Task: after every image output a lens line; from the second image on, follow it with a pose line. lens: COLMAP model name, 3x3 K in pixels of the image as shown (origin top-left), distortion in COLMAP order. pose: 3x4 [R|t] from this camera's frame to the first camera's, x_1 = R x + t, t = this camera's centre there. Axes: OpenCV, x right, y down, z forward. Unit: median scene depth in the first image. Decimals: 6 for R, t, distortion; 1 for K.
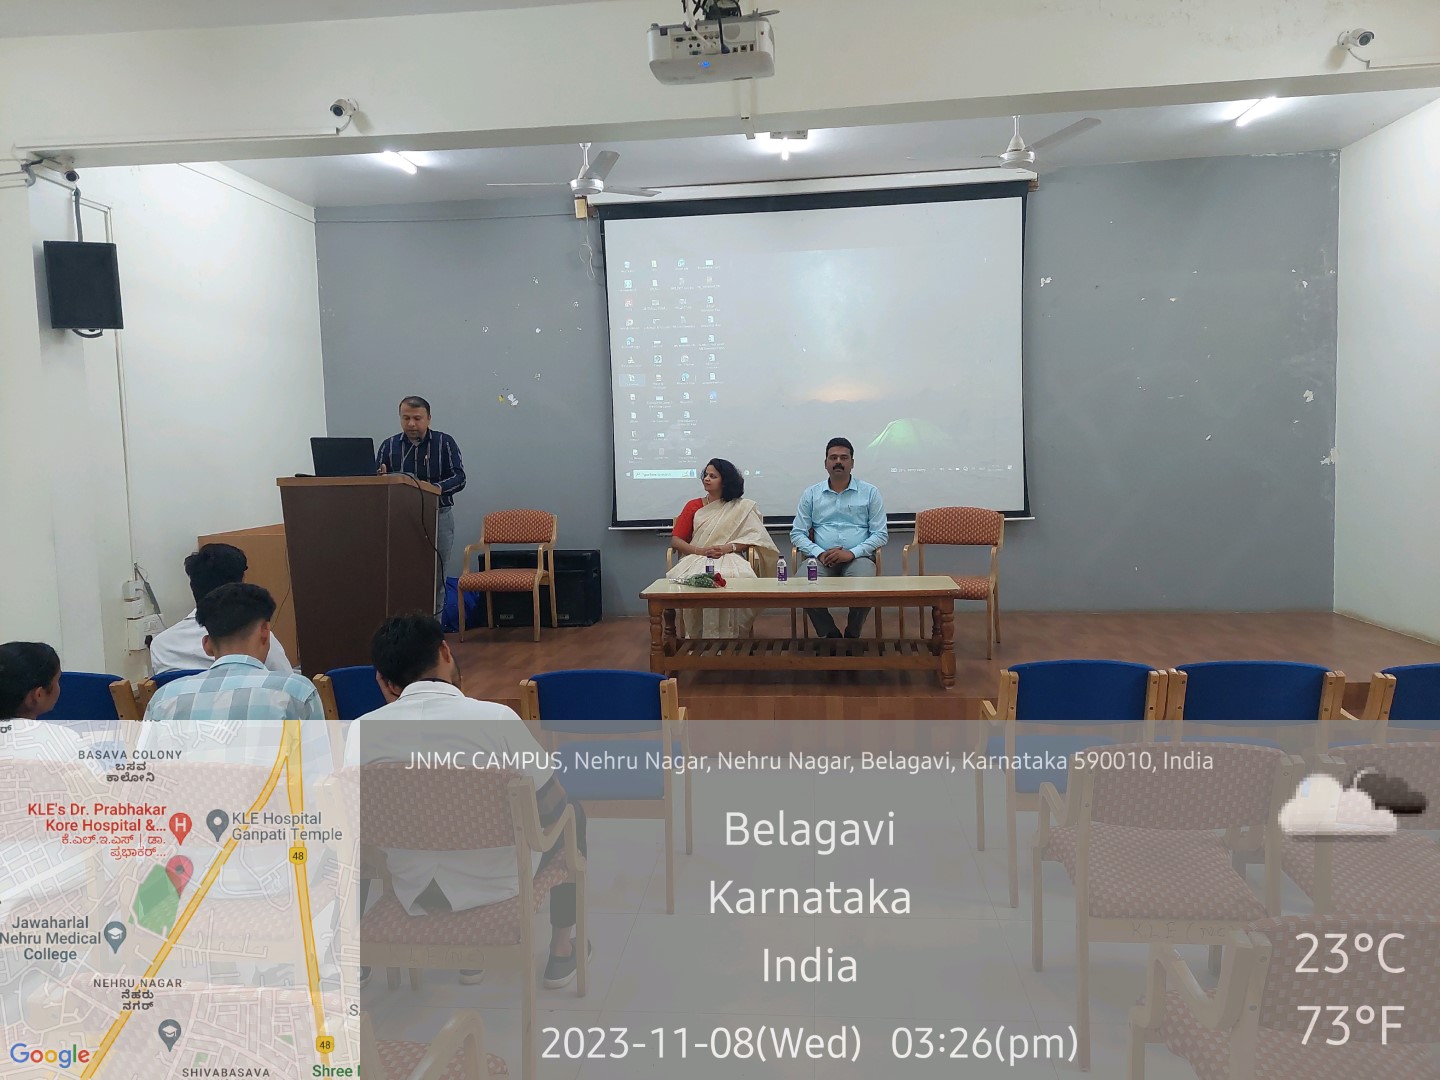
lens RADIAL K [[1016.5, 0, 718.8], [0, 1016.5, 524.0], [0, 0, 1]] dist [0.072376, -0.070592]
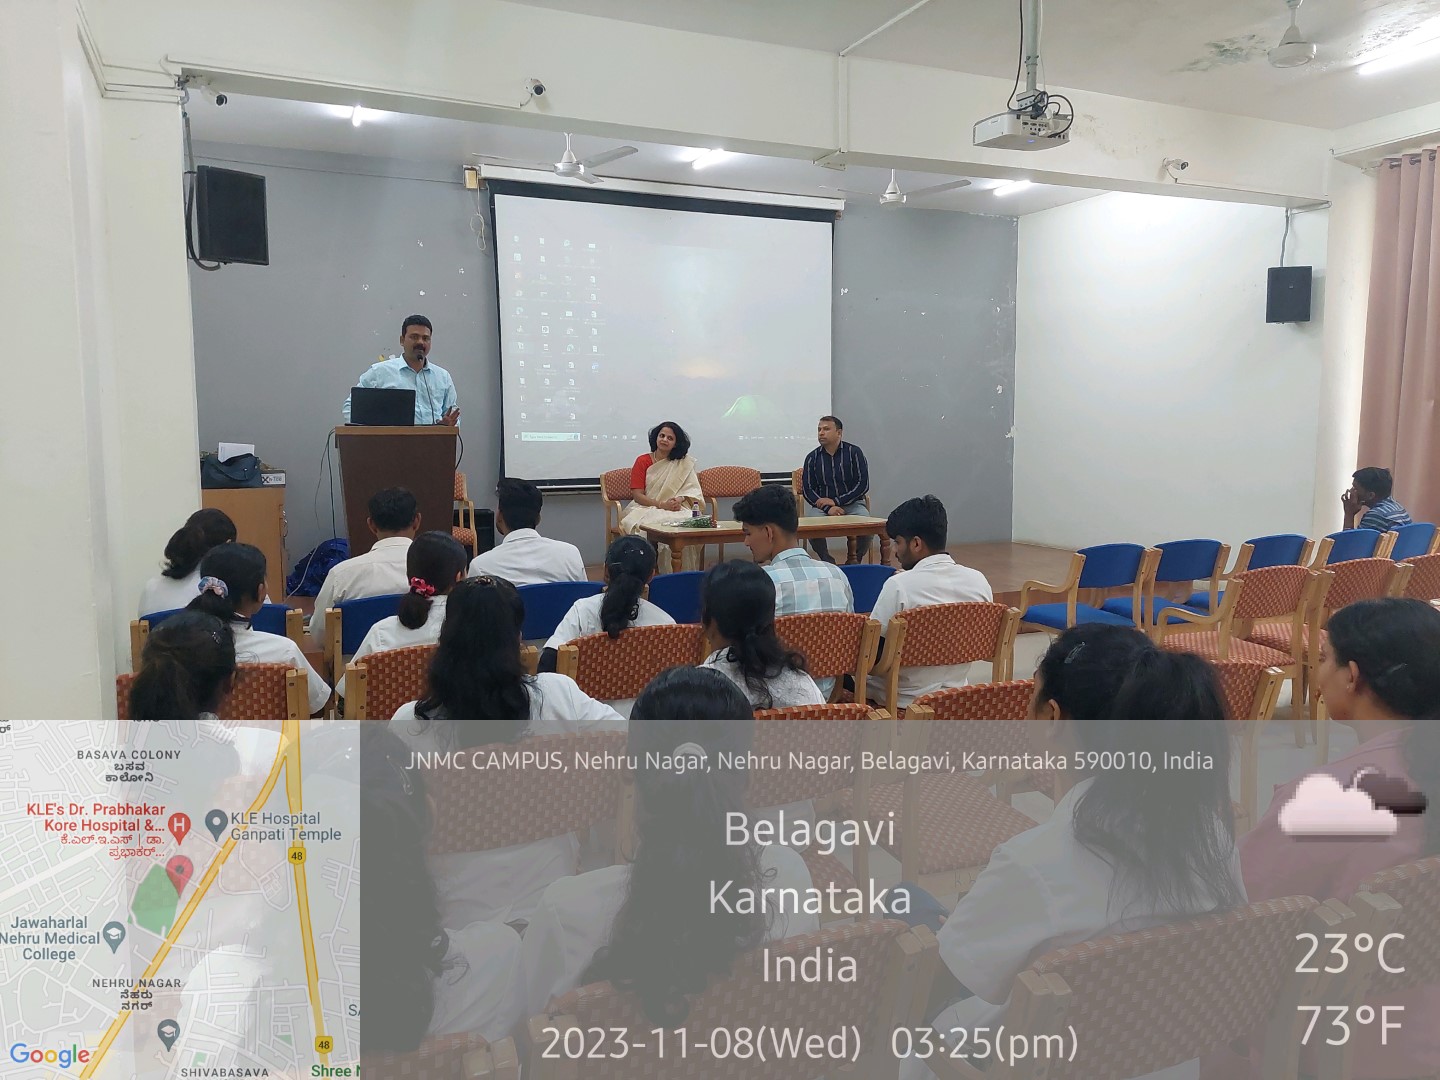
lens RADIAL K [[1016.5, 0, 718.8], [0, 1016.5, 524.0], [0, 0, 1]] dist [0.072376, -0.070592]
pose [[0.875231, -0.023310, 0.483143, -0.486040], [0.017929, 0.999715, 0.015754, 0.034595], [-0.483372, -0.005126, 0.875400, -0.044245]]
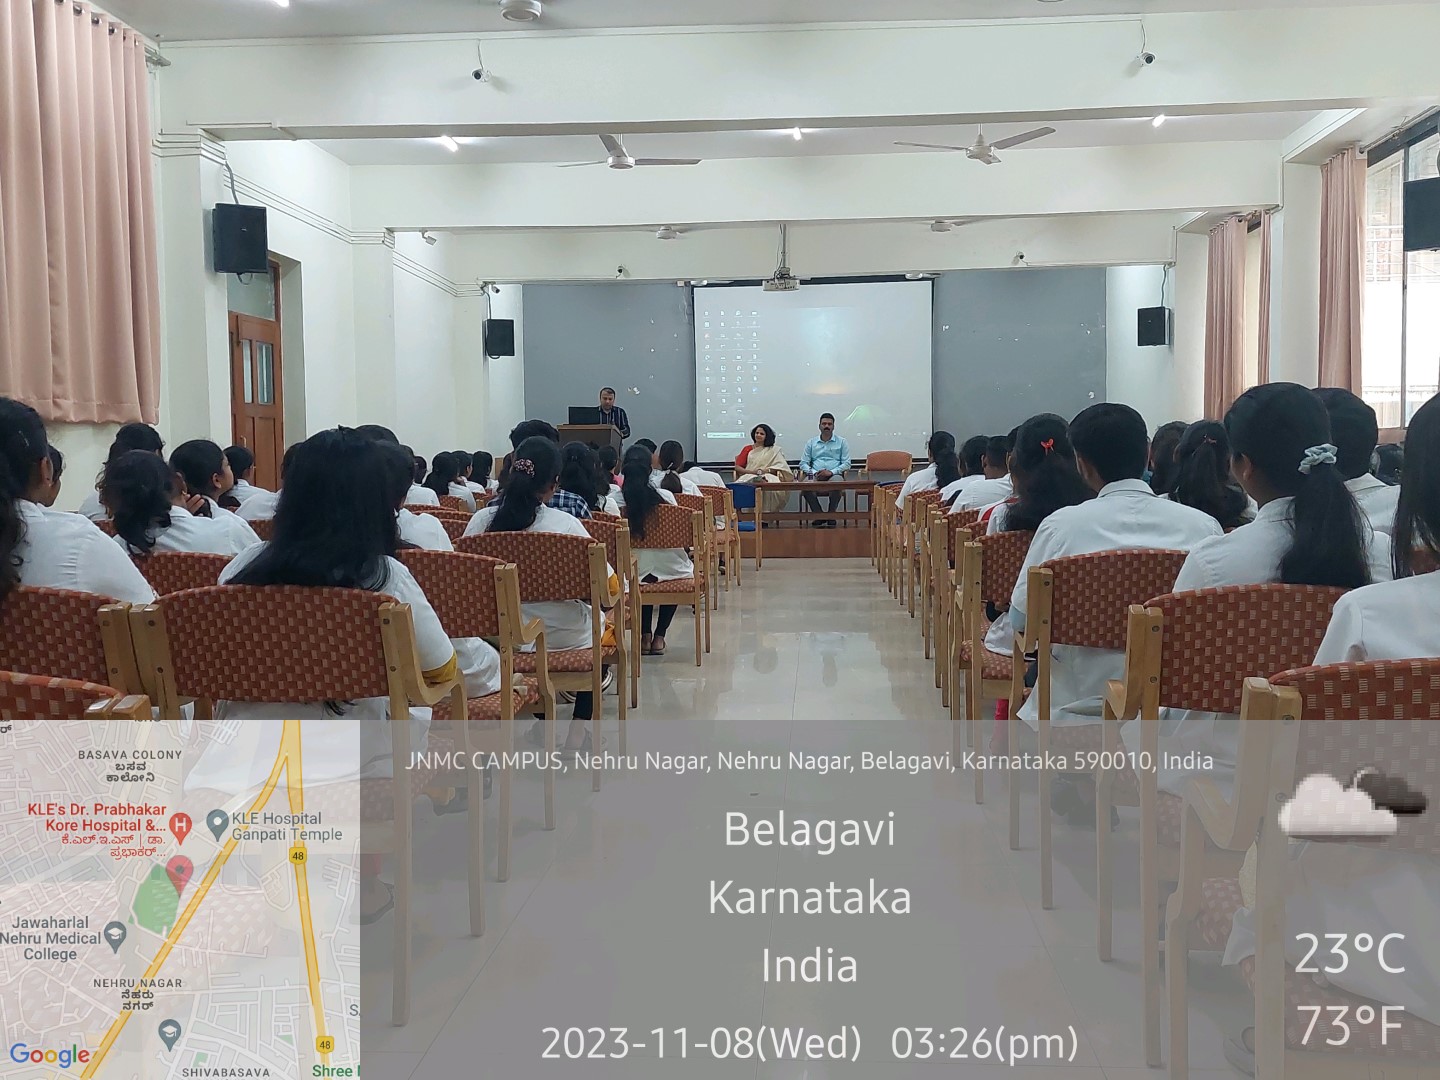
lens RADIAL K [[1388.8, 0, 720.0], [0, 1388.8, 540.0], [0, 0, 1]] dist [0.146687, 0.013633]
pose [[0.999709, 0.014087, 0.019580, -0.121885], [-0.013658, 0.999667, -0.021894, 0.203843], [-0.019881, 0.021621, 0.999569, -1.522796]]
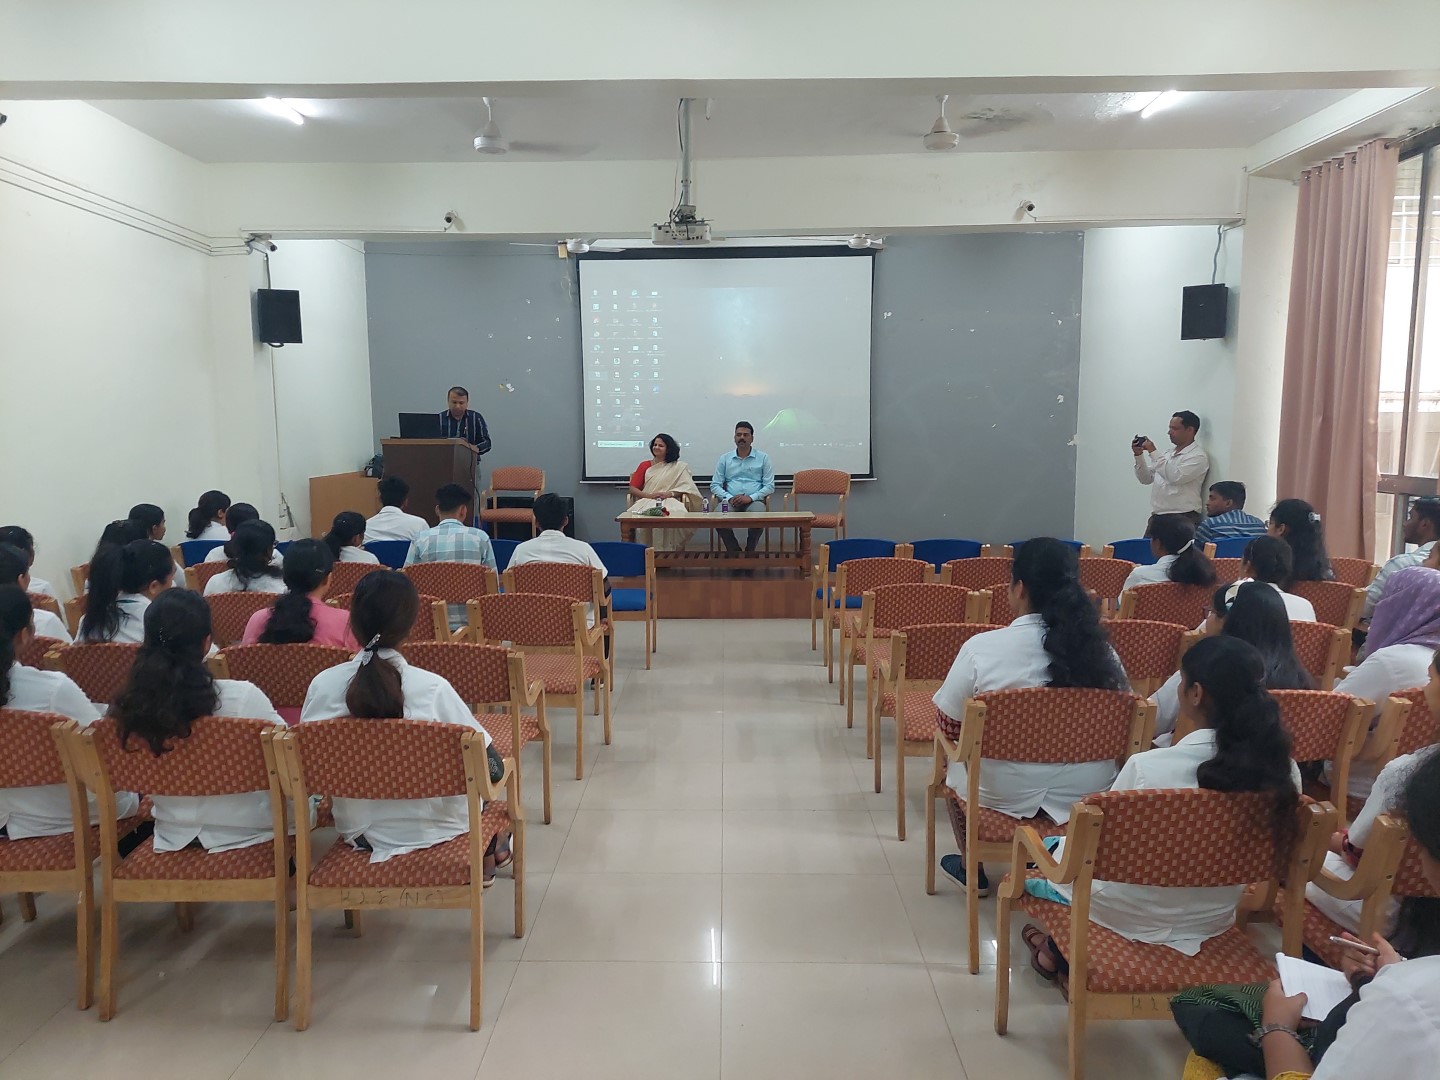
lens RADIAL K [[1018.1, 0, 704.2], [0, 1018.1, 554.3], [0, 0, 1]] dist [0.079833, -0.094346]
pose [[0.997248, 0.011486, 0.073248, -0.045497], [-0.015011, 0.998746, 0.047766, 0.038617], [-0.072608, -0.048734, 0.996169, -0.478032]]
